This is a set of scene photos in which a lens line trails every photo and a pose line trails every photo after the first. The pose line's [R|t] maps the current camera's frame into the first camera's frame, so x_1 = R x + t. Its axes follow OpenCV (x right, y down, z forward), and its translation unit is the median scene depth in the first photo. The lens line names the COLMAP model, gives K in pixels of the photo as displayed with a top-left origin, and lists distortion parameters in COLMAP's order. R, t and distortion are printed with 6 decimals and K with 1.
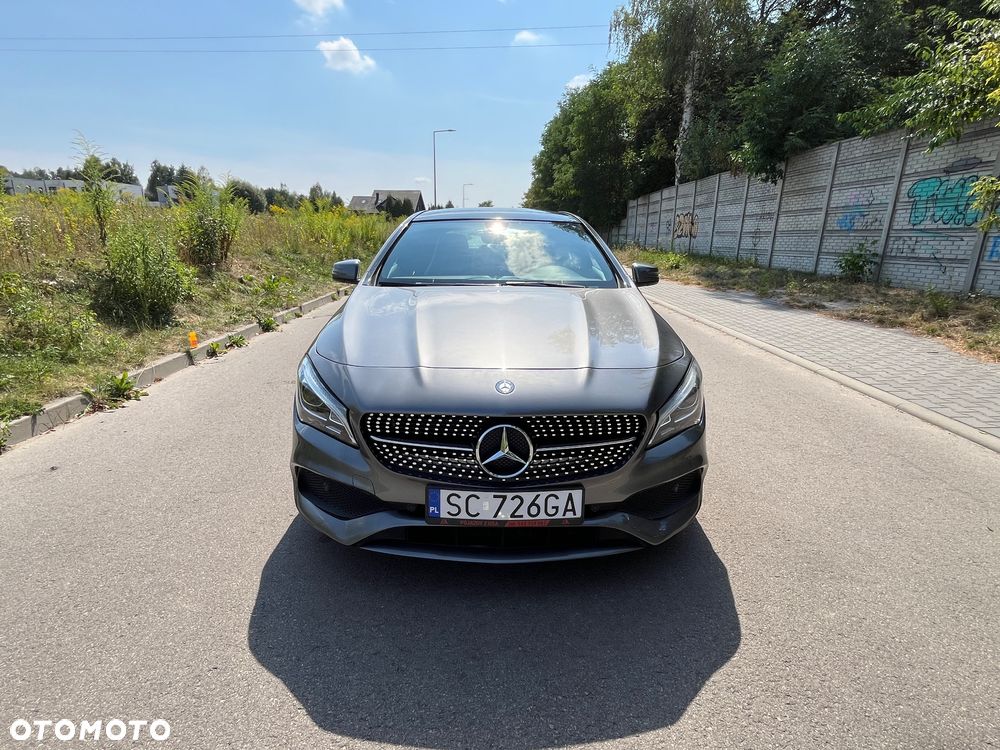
lens RADIAL K [[501.9, 0, 490.0], [0, 501.9, 374.5], [0, 0, 1]] dist [-0.005216, -0.000189]
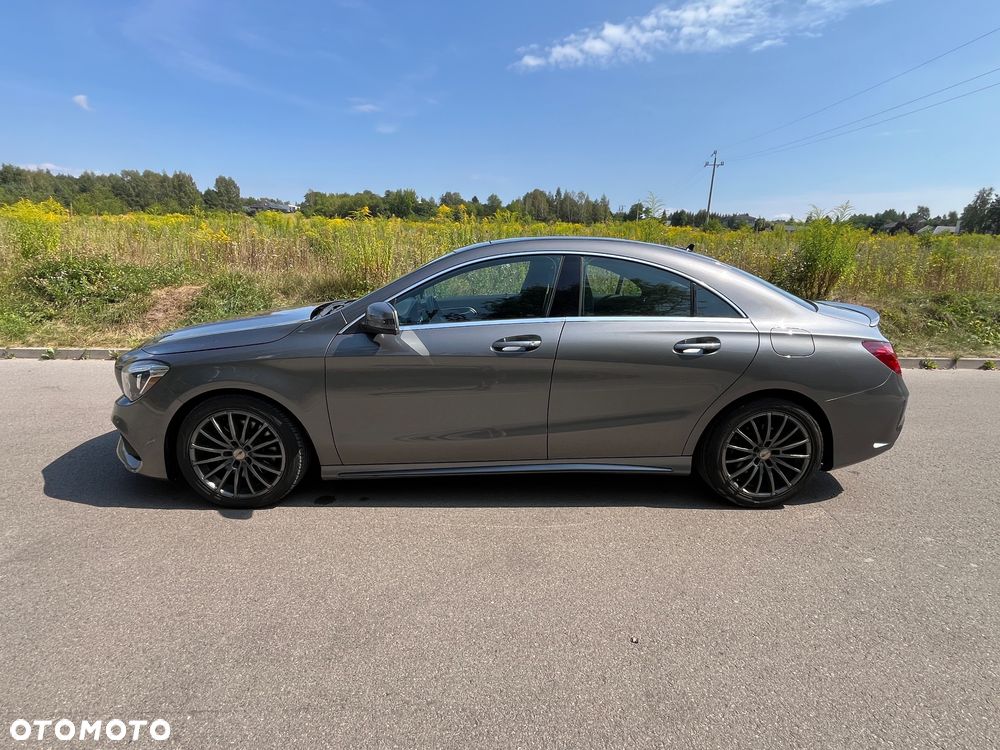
lens RADIAL K [[517.9, 0, 499.1], [0, 517.9, 372.6], [0, 0, 1]] dist [-0.004413, 0.001006]
pose [[0.012739, 0.212109, -0.977163, 1.151537], [-0.295805, 0.934301, 0.198949, -0.349746], [0.955164, 0.286515, 0.074645, 1.194675]]
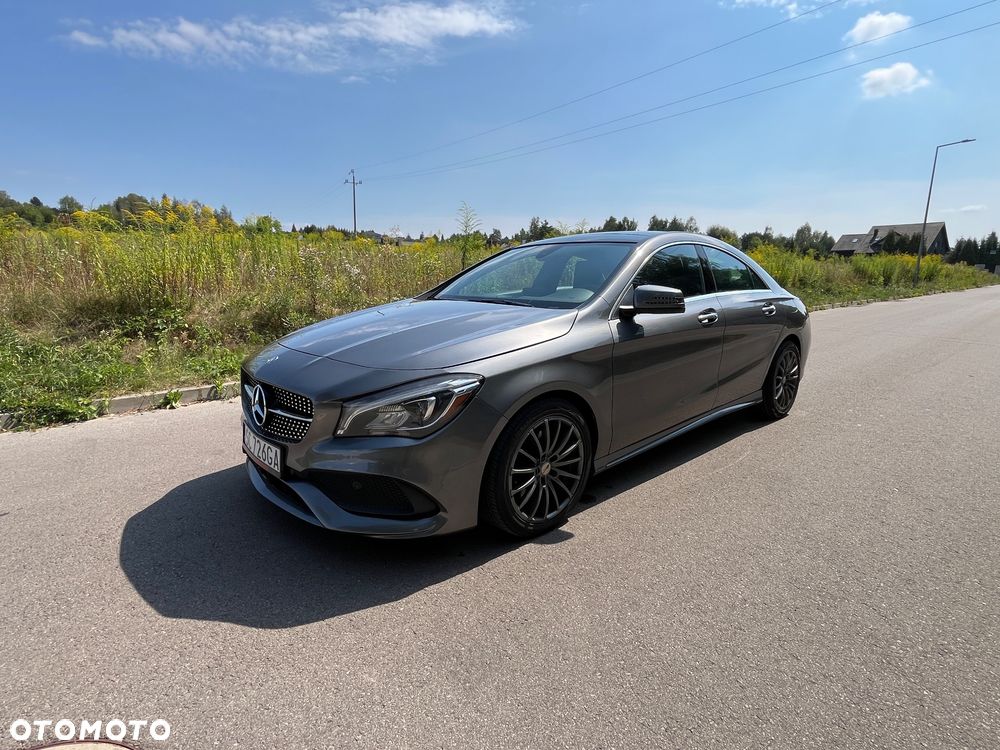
lens RADIAL K [[501.5, 0, 495.9], [0, 501.5, 373.5], [0, 0, 1]] dist [0.000646, -0.000135]
pose [[0.644707, 0.140746, -0.751361, 0.803001], [-0.204467, 0.978842, 0.007914, -0.040637], [0.736577, 0.148526, 0.659844, 0.309564]]
